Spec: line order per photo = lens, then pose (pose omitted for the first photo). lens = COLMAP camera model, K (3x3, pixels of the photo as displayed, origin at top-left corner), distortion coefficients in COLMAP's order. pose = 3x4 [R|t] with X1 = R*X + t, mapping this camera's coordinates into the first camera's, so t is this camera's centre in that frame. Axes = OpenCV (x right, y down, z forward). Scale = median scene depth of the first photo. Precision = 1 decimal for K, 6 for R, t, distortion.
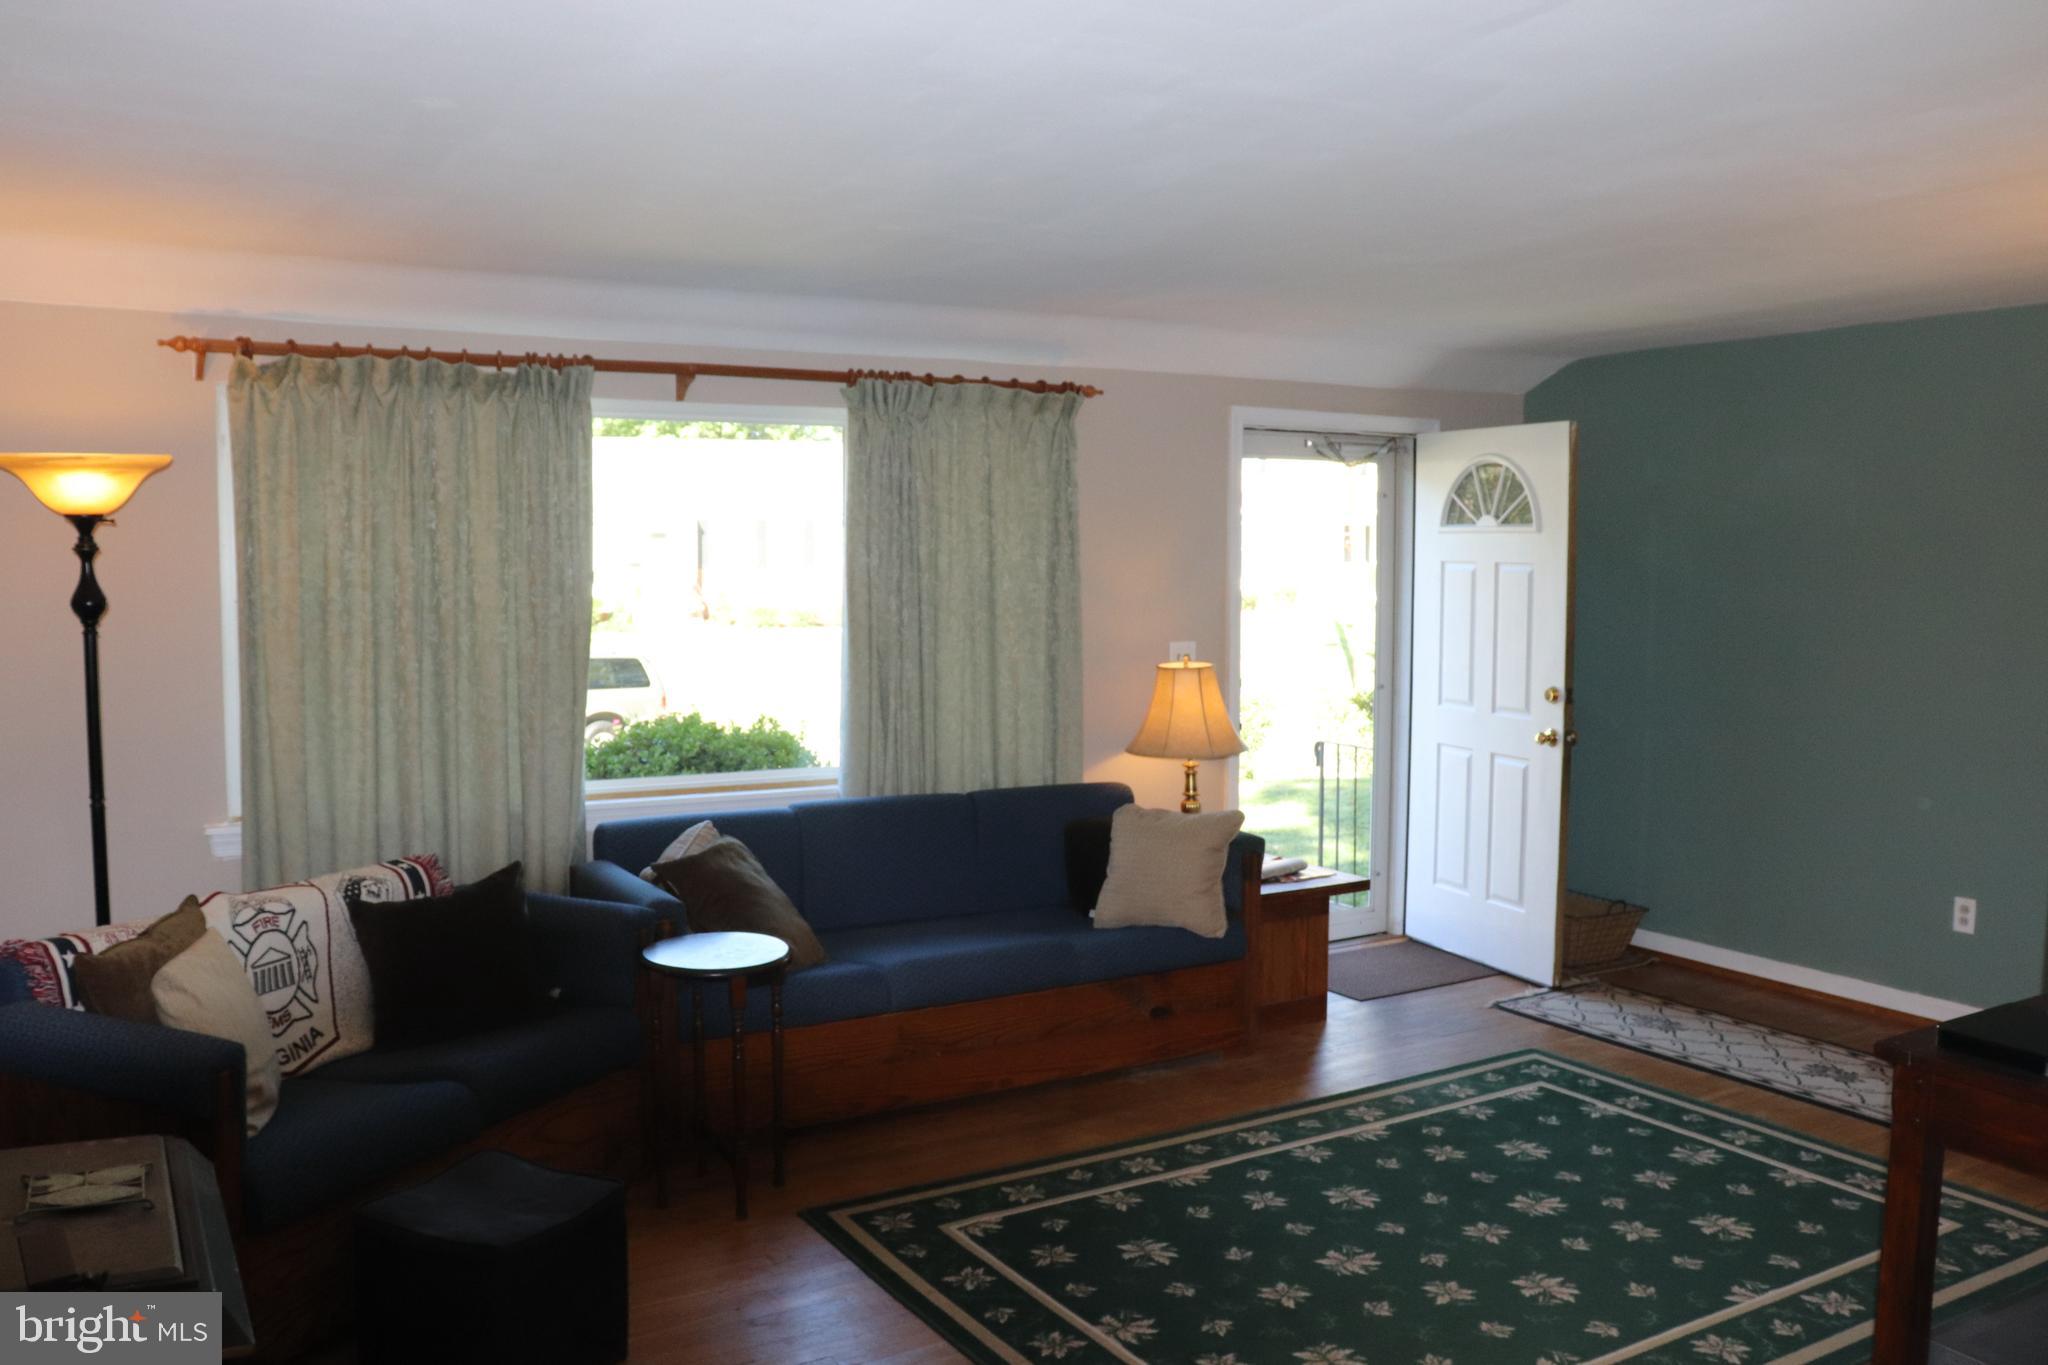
lens RADIAL K [[1689.3, 0, 1007.2], [0, 1689.3, 667.8], [0, 0, 1]] dist [-0.170795, 0.146049]
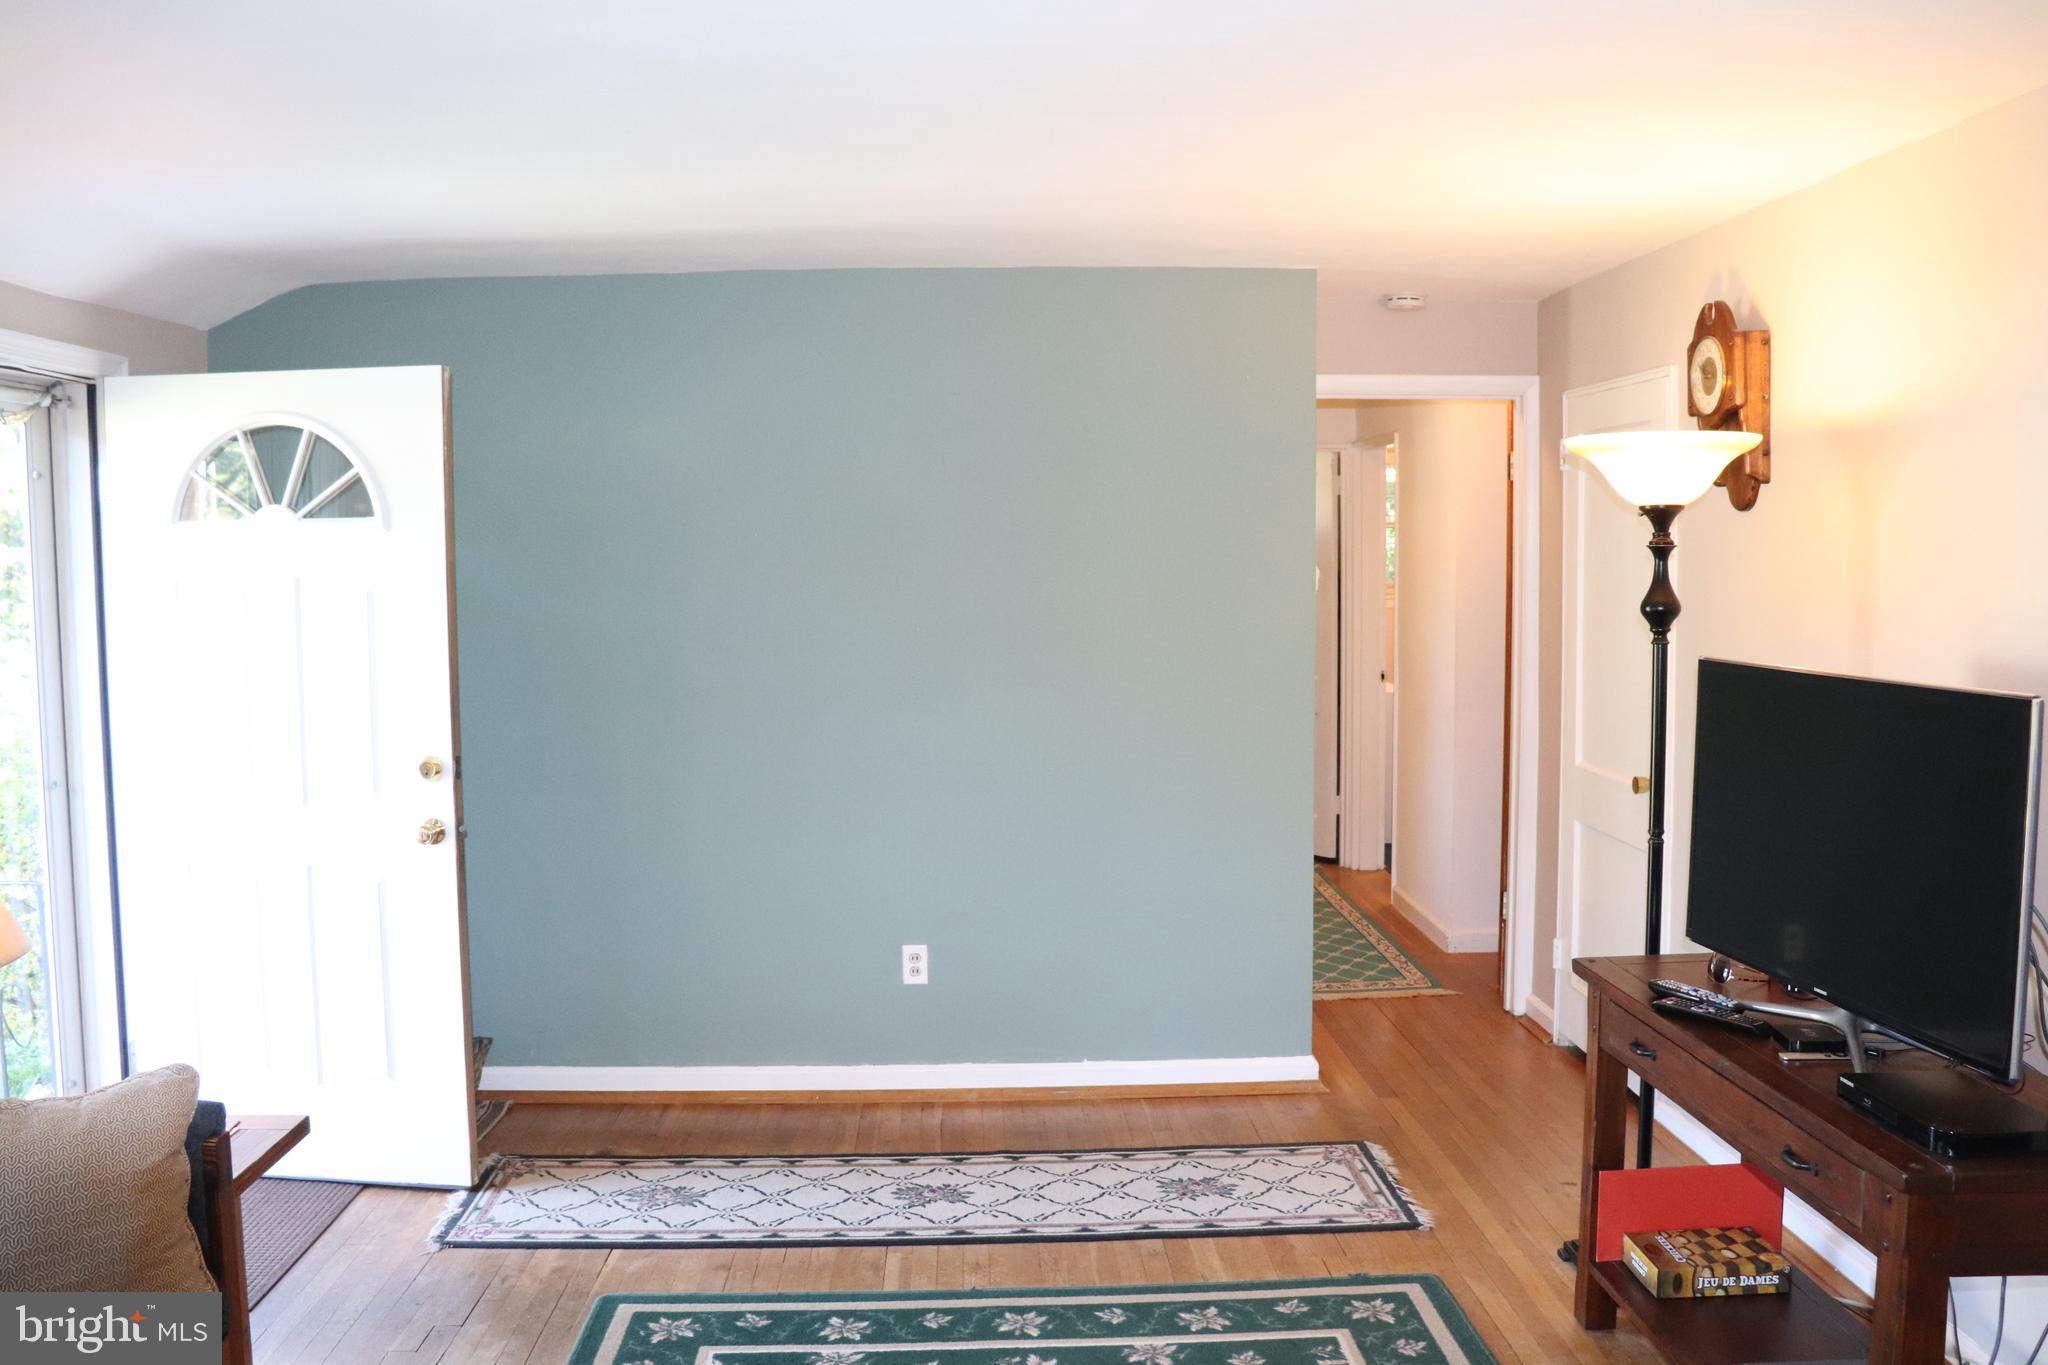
lens RADIAL K [[1689.3, 0, 1020.0], [0, 1689.3, 700.6], [0, 0, 1]] dist [-0.170795, 0.146049]
pose [[0.474384, -0.083174, 0.876380, -0.161861], [0.073009, 0.995814, 0.054989, -0.033773], [-0.877285, 0.037898, 0.478471, 0.512365]]
